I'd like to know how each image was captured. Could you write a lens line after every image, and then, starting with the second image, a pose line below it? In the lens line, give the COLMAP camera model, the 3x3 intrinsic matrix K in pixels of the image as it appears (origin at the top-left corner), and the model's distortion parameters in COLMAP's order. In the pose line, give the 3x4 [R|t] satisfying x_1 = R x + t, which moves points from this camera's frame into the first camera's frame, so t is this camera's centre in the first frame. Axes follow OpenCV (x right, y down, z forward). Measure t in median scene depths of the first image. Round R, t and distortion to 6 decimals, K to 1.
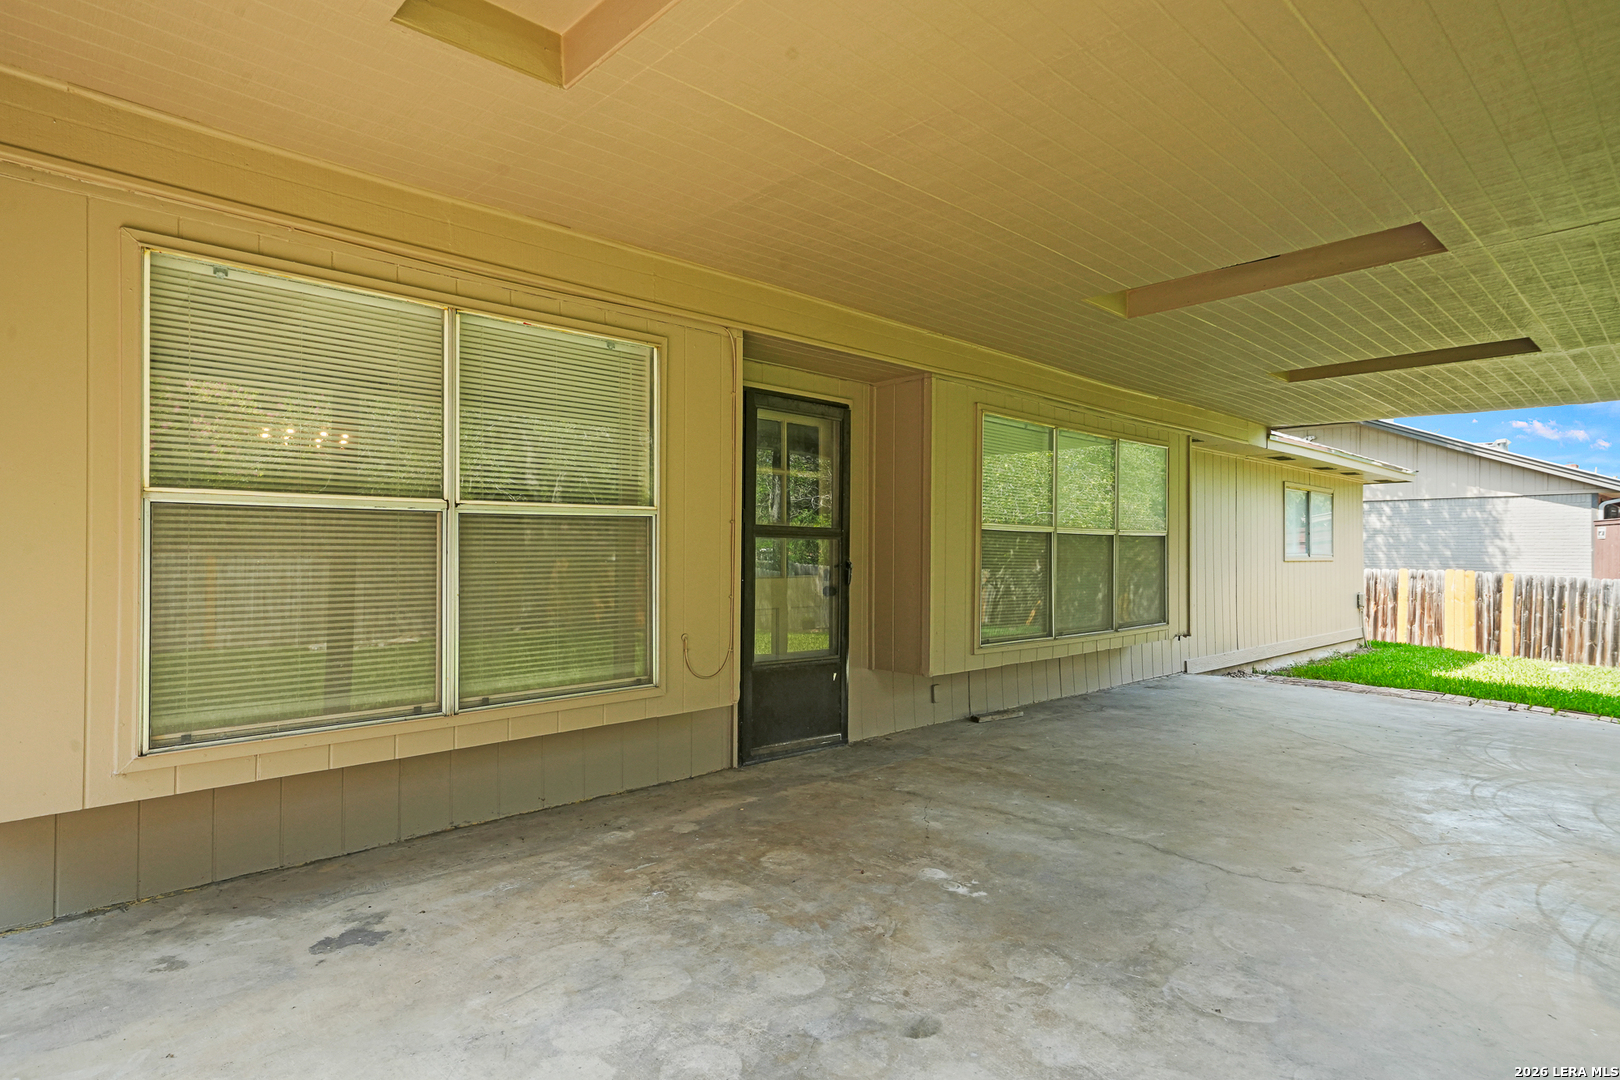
lens RADIAL K [[861.7, 0, 811.8], [0, 861.7, 544.1], [0, 0, 1]] dist [0.008448, 0.001960]
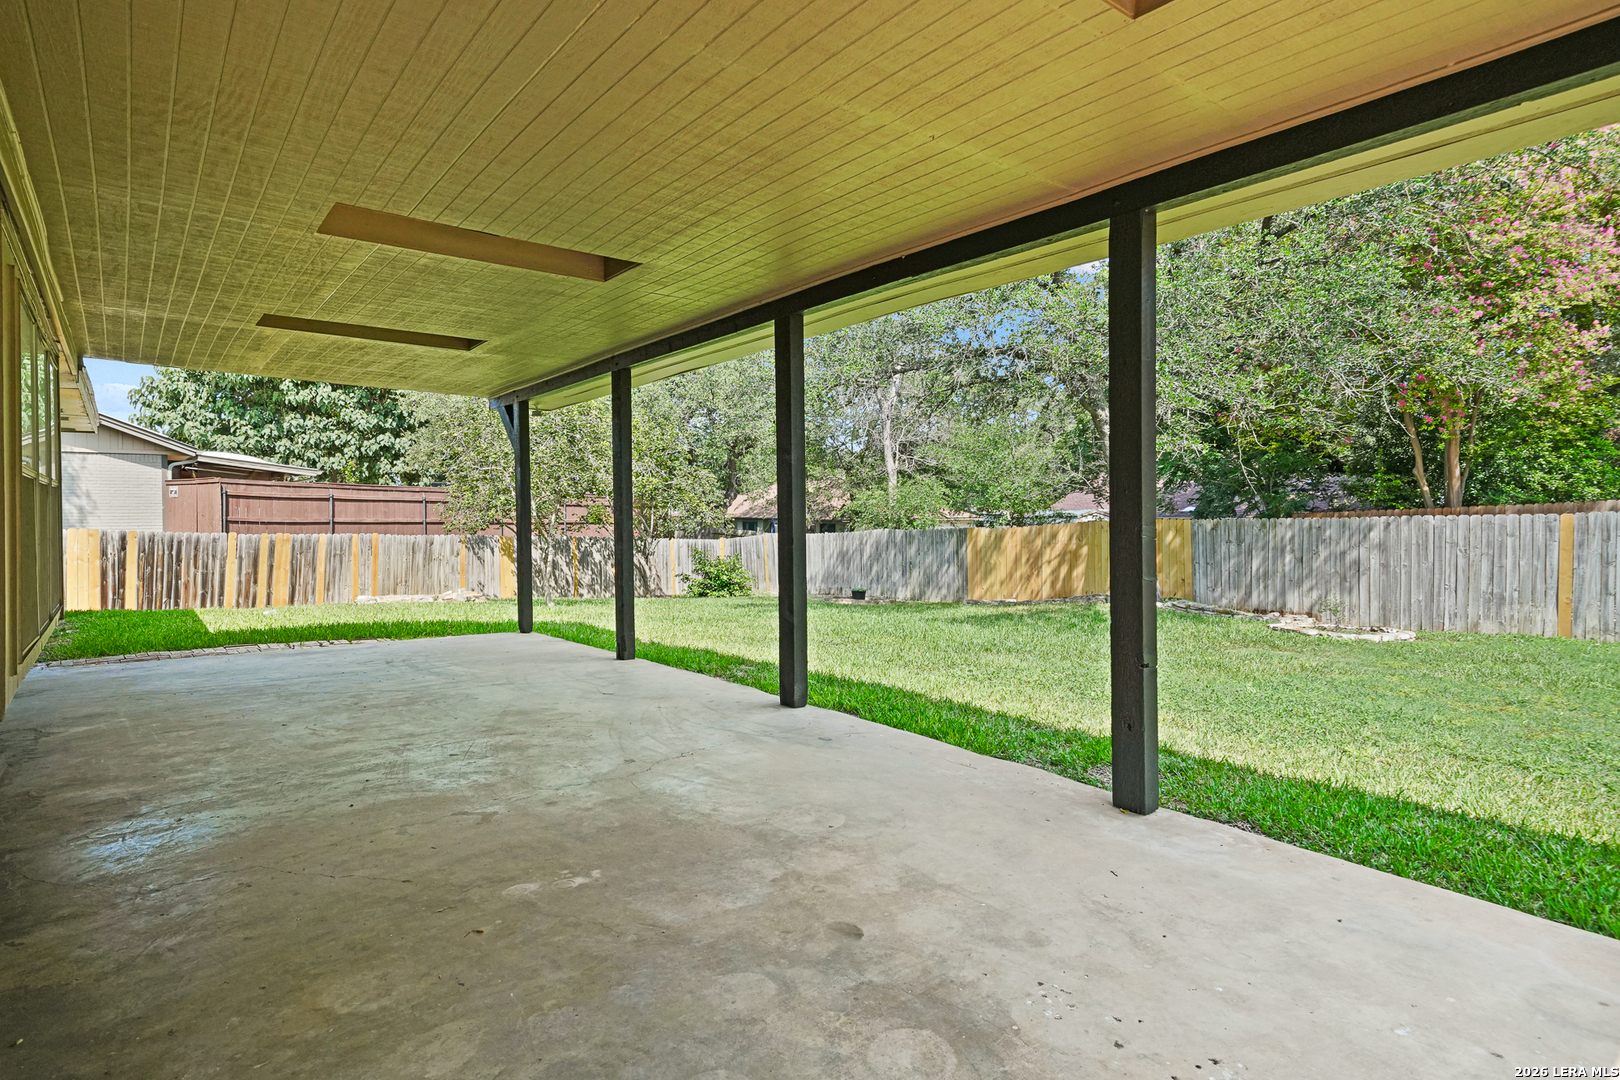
lens RADIAL K [[861.7, 0, 813.0], [0, 861.7, 532.7], [0, 0, 1]] dist [0.008448, 0.001960]
pose [[0.080071, -0.032141, 0.996271, -0.631159], [-0.002747, 0.999469, 0.032465, 0.005458], [-0.996785, -0.005336, 0.079941, 0.620183]]
